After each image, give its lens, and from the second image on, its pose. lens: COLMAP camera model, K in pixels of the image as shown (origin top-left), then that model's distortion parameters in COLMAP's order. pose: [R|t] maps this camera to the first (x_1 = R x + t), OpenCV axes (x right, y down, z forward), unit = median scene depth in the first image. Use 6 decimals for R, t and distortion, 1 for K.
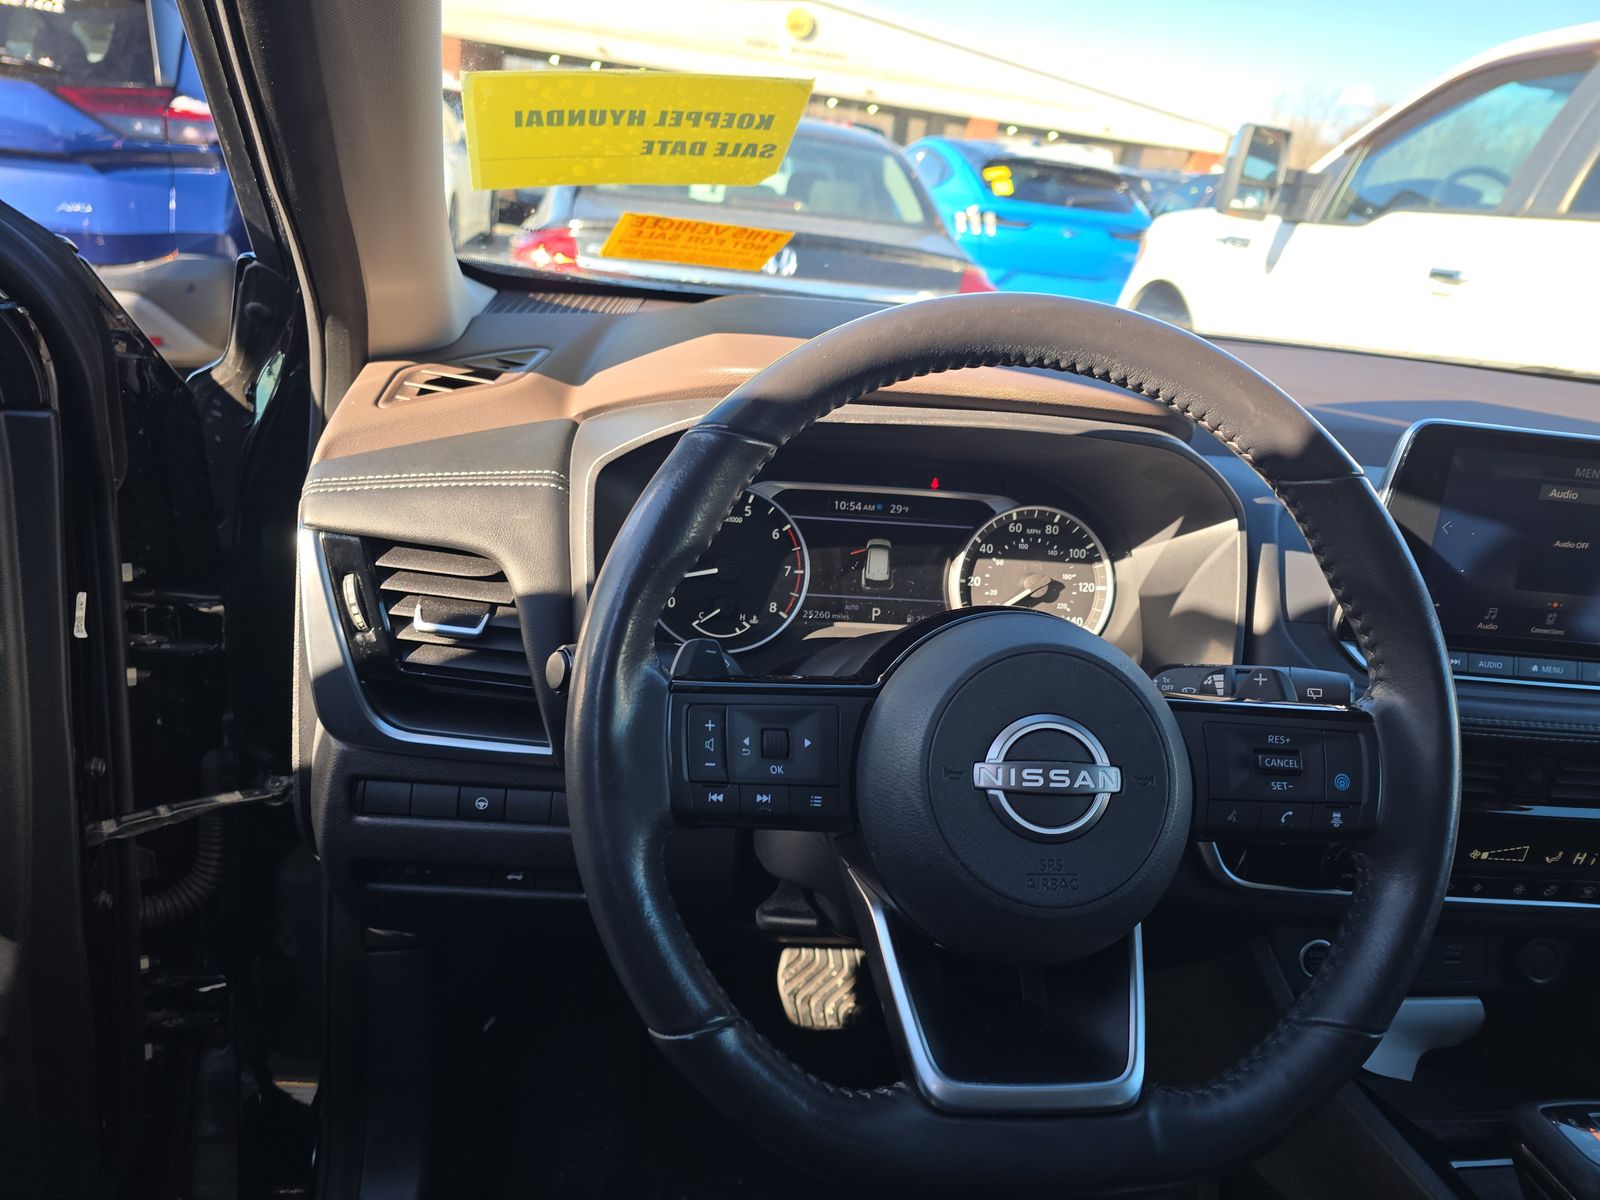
lens RADIAL K [[1079.0, 0, 794.1], [0, 1079.0, 595.2], [0, 0, 1]] dist [0.037315, -0.020356]
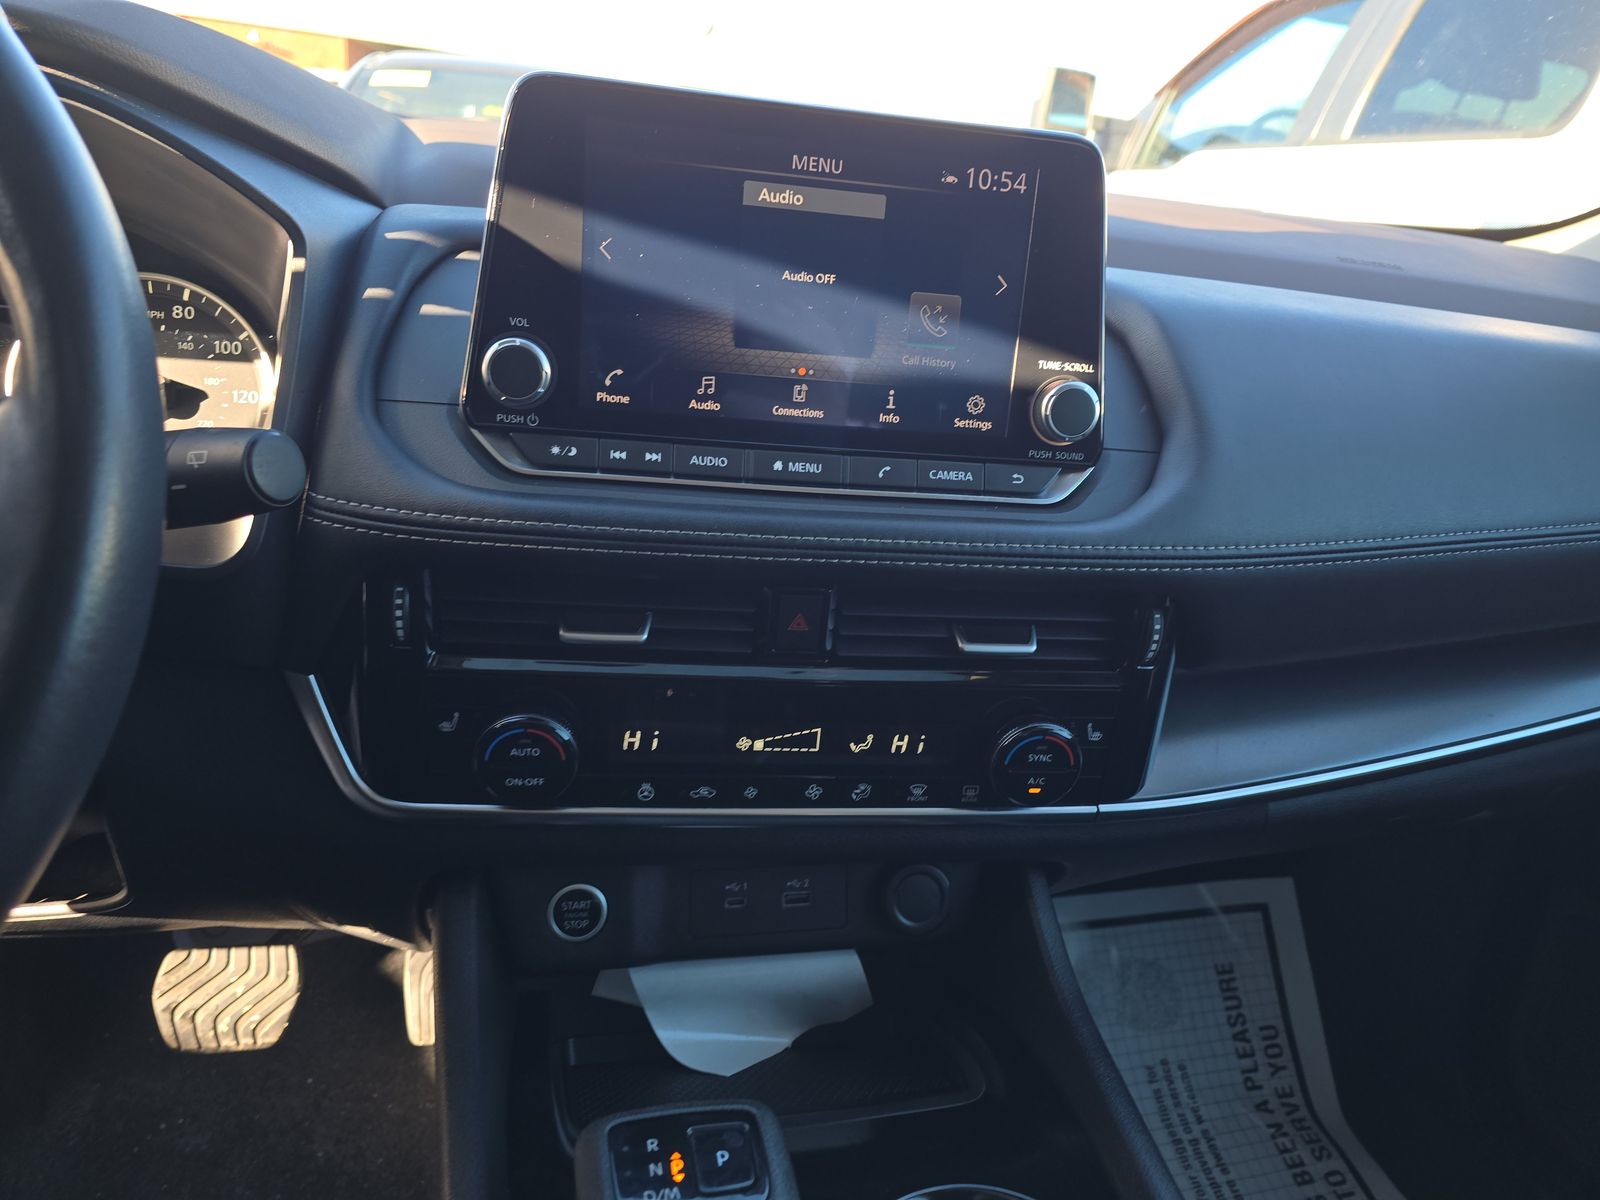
lens RADIAL K [[1079.0, 0, 801.1], [0, 1079.0, 612.9], [0, 0, 1]] dist [0.037315, -0.020356]
pose [[0.997175, -0.038795, 0.064326, 0.586295], [0.038141, 0.999208, 0.011362, 0.138738], [-0.064716, -0.008877, 0.997864, 0.290935]]
